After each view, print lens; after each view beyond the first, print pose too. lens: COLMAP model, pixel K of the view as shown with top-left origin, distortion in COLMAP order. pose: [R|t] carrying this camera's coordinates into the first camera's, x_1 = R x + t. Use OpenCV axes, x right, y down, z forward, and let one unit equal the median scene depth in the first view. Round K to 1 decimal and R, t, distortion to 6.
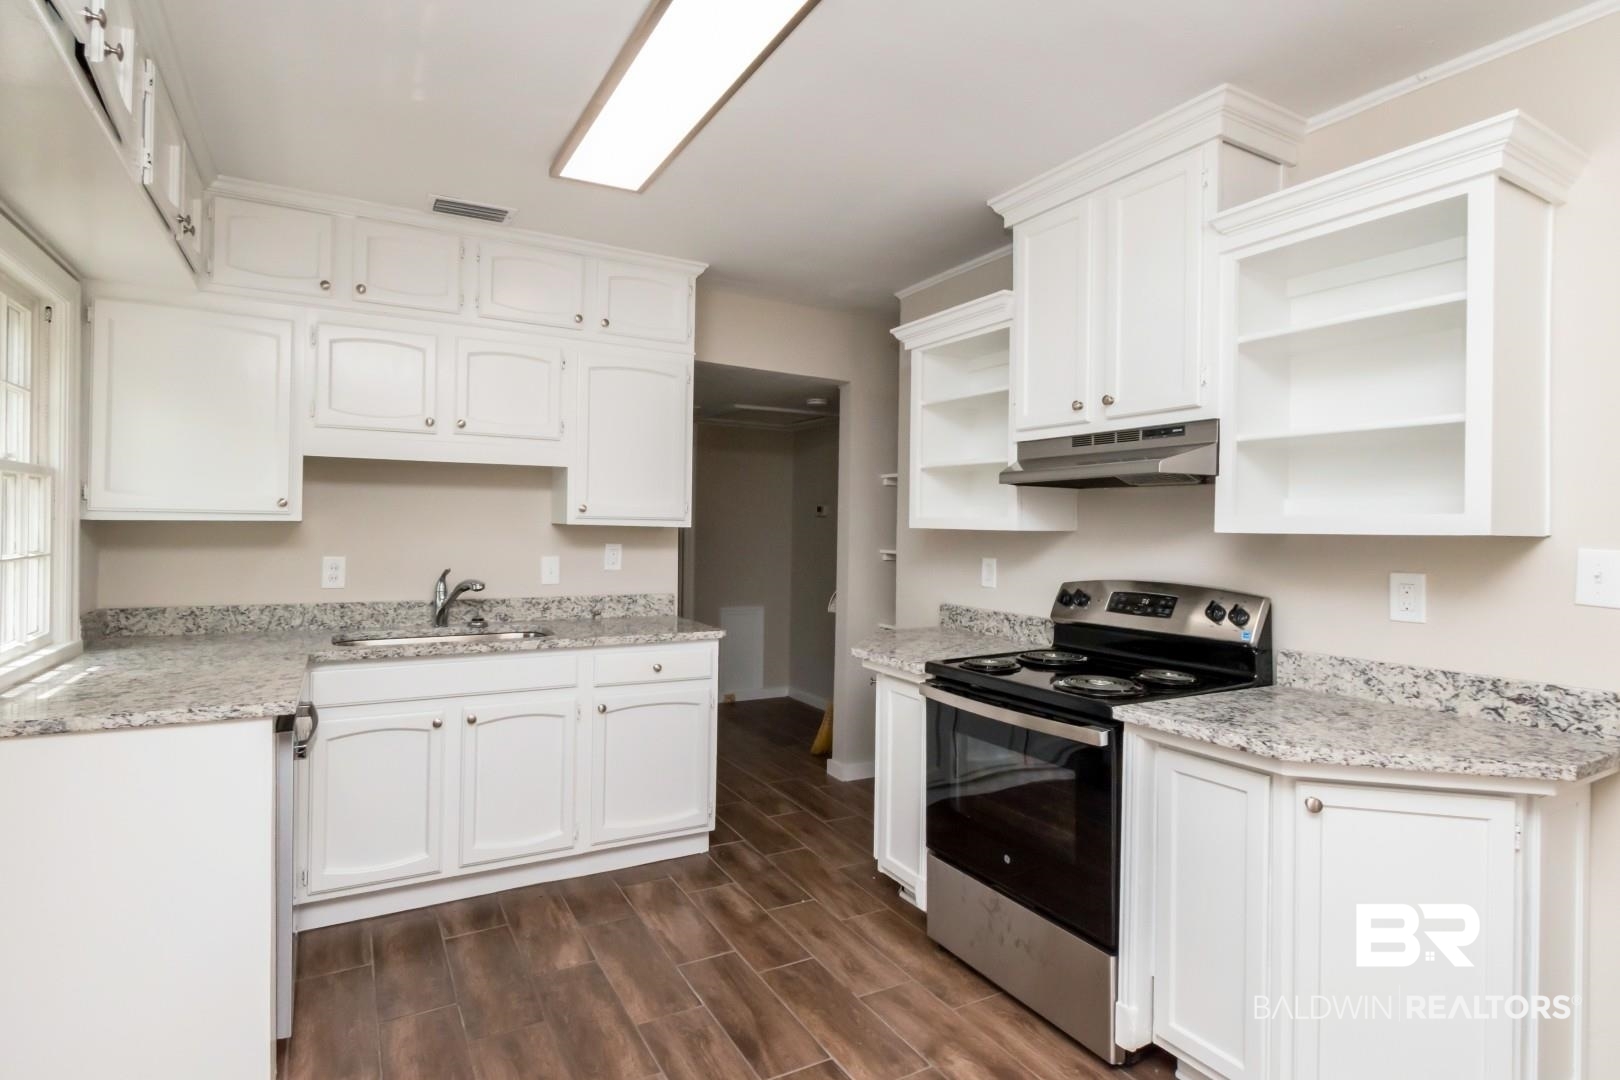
lens RADIAL K [[817.5, 0, 807.6], [0, 817.5, 540.0], [0, 0, 1]] dist [-0.002820, 0.000034]
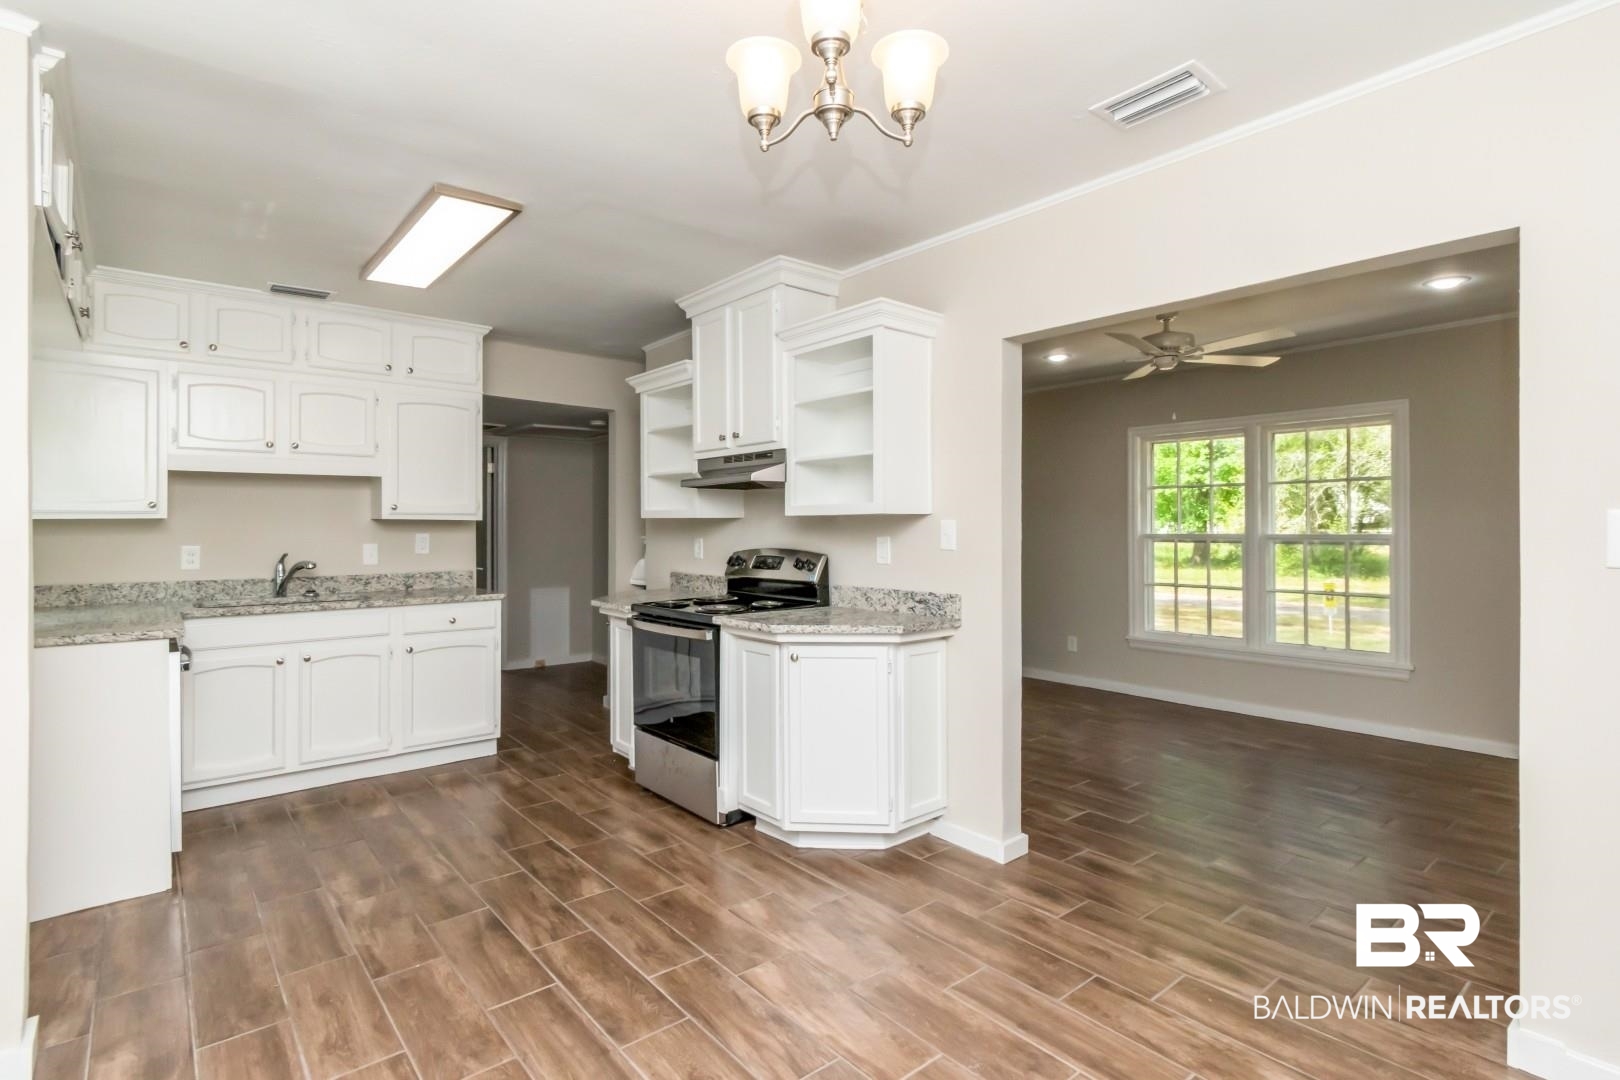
lens RADIAL K [[802.9, 0, 821.7], [0, 802.9, 534.5], [0, 0, 1]] dist [-0.009749, 0.001625]
pose [[0.983112, -0.017747, 0.182144, 0.206811], [0.018583, 0.999823, -0.002883, 0.027961], [-0.182060, 0.006219, 0.983268, -0.501423]]
